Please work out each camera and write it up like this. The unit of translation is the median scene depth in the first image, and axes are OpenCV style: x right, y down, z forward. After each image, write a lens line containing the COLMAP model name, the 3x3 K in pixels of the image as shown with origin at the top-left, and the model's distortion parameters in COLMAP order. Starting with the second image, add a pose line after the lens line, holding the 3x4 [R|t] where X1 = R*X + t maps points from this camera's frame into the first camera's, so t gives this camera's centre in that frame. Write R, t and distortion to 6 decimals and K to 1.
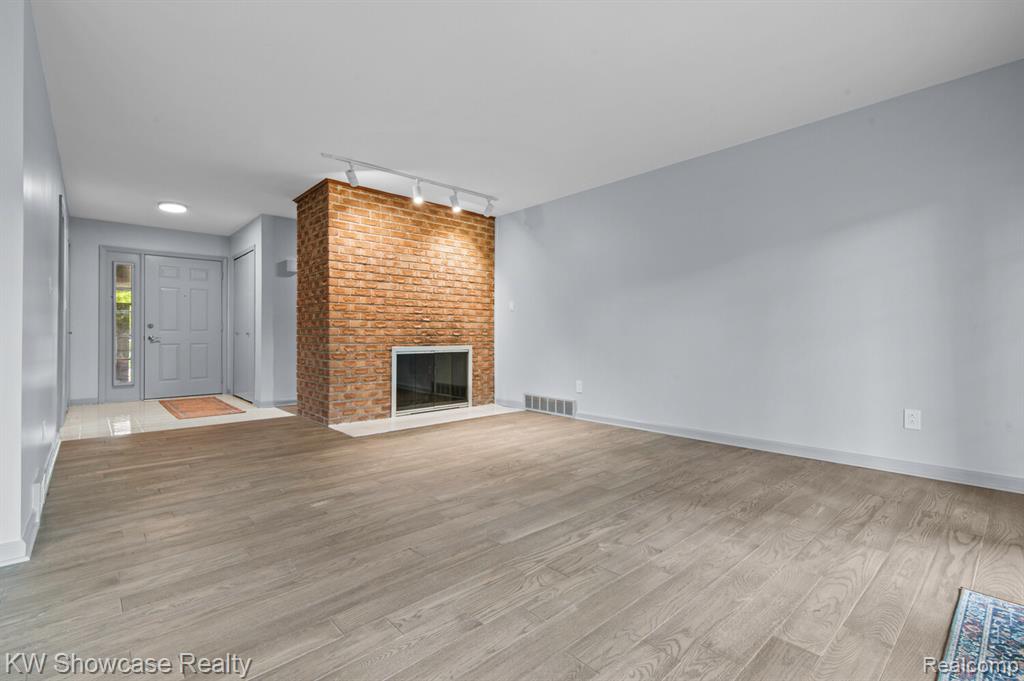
lens RADIAL K [[466.3, 0, 511.7], [0, 466.3, 334.0], [0, 0, 1]] dist [0.010614, -0.000388]
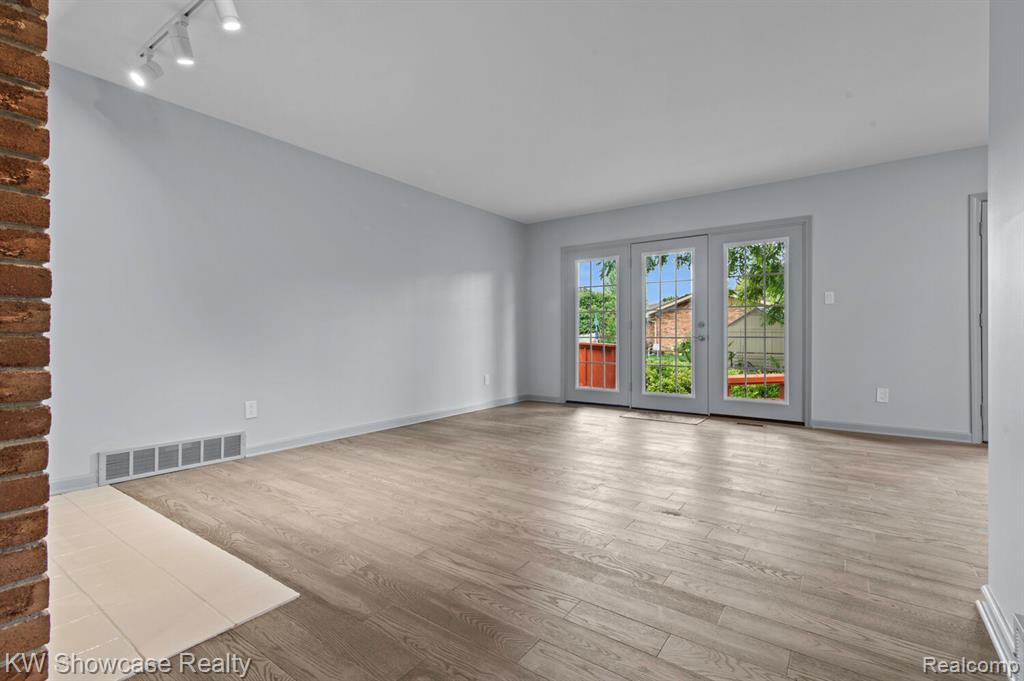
lens RADIAL K [[466.3, 0, 529.7], [0, 466.3, 331.6], [0, 0, 1]] dist [0.010614, -0.000388]
pose [[-0.225101, 0.012330, 0.974257, -0.789852], [-0.000613, 0.999918, -0.012796, 0.005340], [-0.974335, -0.003477, -0.225075, 0.928517]]
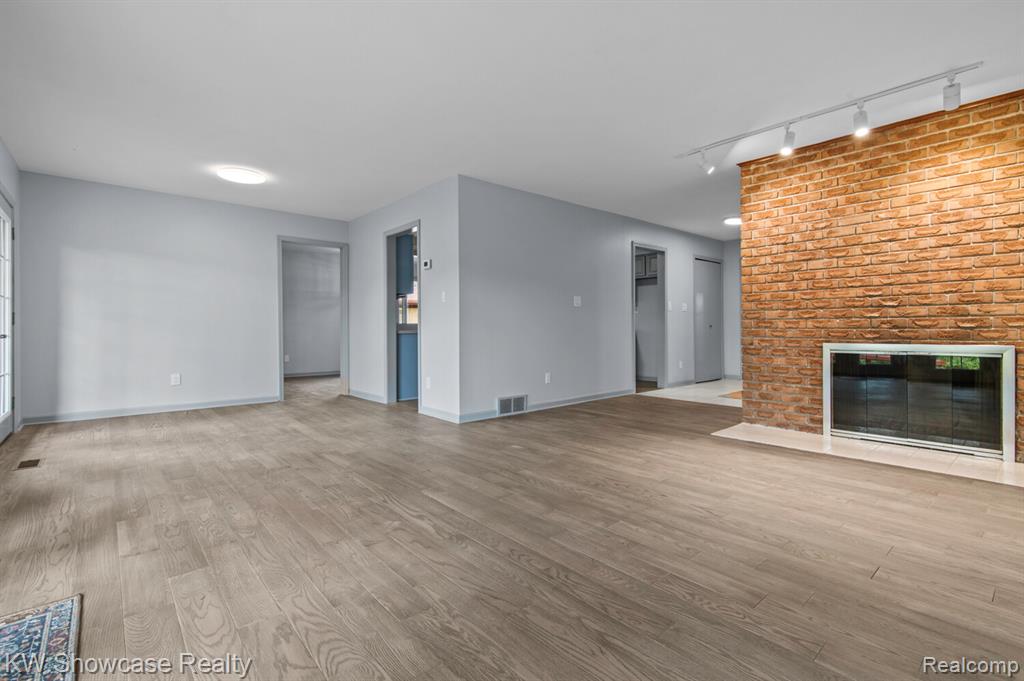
lens RADIAL K [[466.3, 0, 533.3], [0, 466.3, 330.9], [0, 0, 1]] dist [0.010614, -0.000388]
pose [[0.004934, 0.006616, -0.999966, 0.635505], [0.008926, 0.999938, 0.006660, -0.001784], [0.999948, -0.008959, 0.004874, 0.650282]]
